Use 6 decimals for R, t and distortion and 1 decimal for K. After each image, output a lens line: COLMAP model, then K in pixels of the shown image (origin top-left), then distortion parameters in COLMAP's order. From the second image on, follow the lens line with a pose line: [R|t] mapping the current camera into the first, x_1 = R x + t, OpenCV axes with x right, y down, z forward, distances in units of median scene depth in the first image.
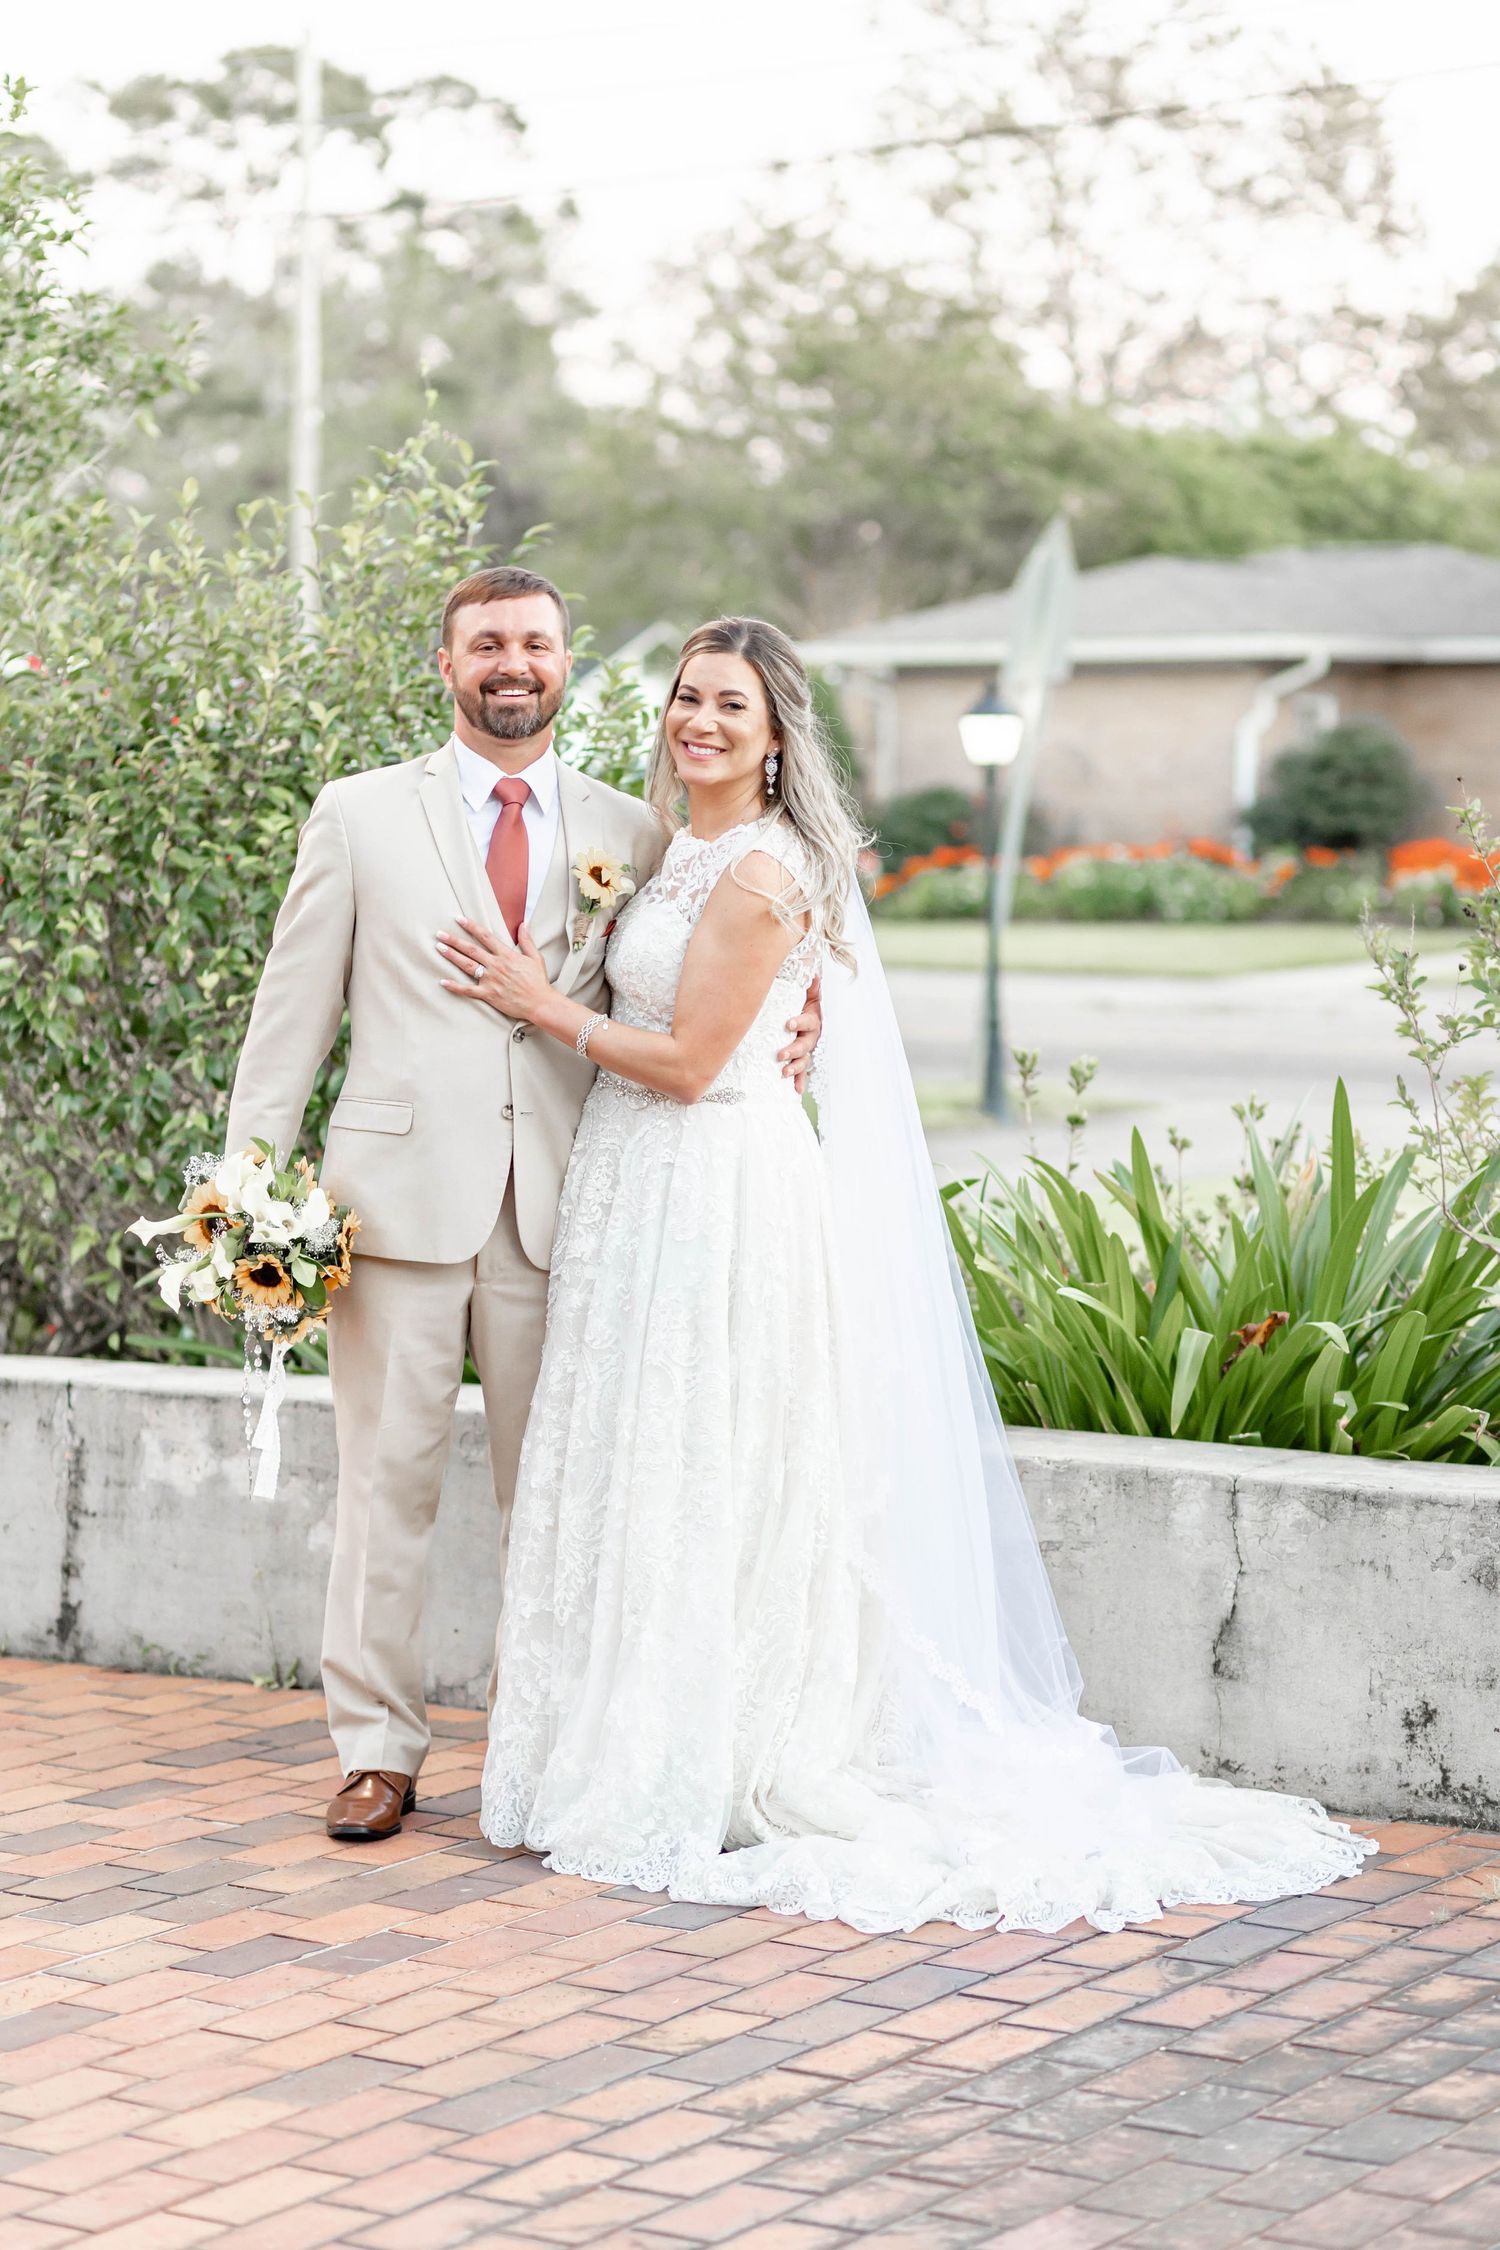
lens RADIAL K [[5587.7, 0, 759.4], [0, 5587.7, 1106.0], [0, 0, 1]] dist [0.042638, 0.000000]
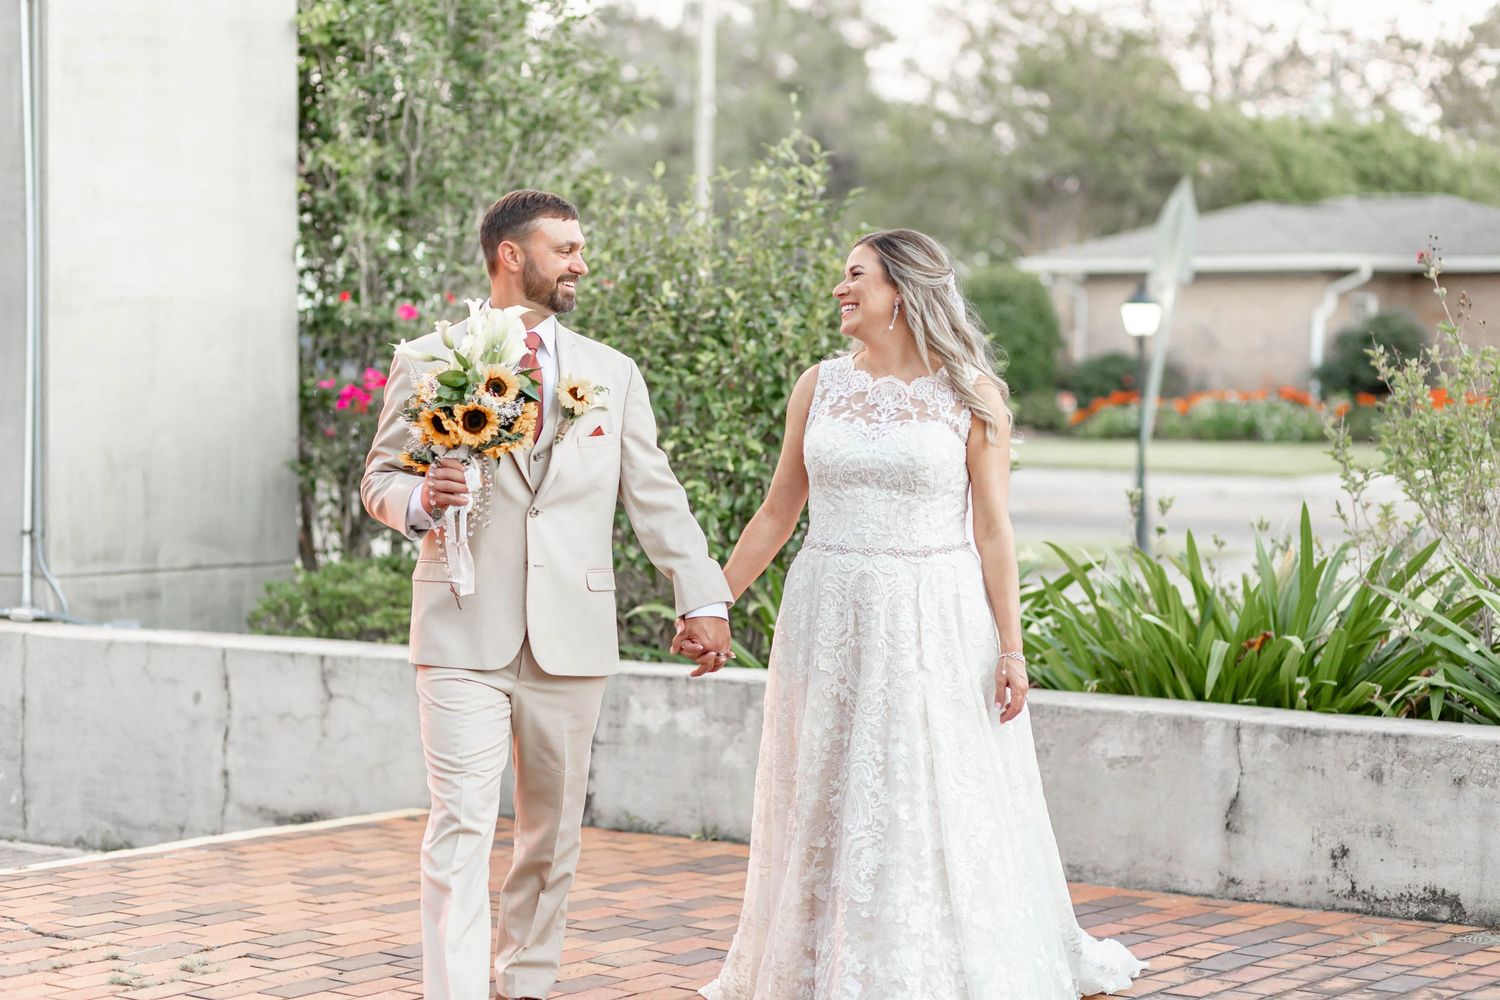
lens RADIAL K [[3725.1, 0, 751.1], [0, 3725.1, 507.2], [0, 0, 1]] dist [0.042638, 0.000000]
pose [[0.997750, 0.009848, -0.066314, 0.004640], [-0.010884, 0.999824, -0.015274, 0.011413], [0.066152, 0.015961, 0.997682, -0.134259]]
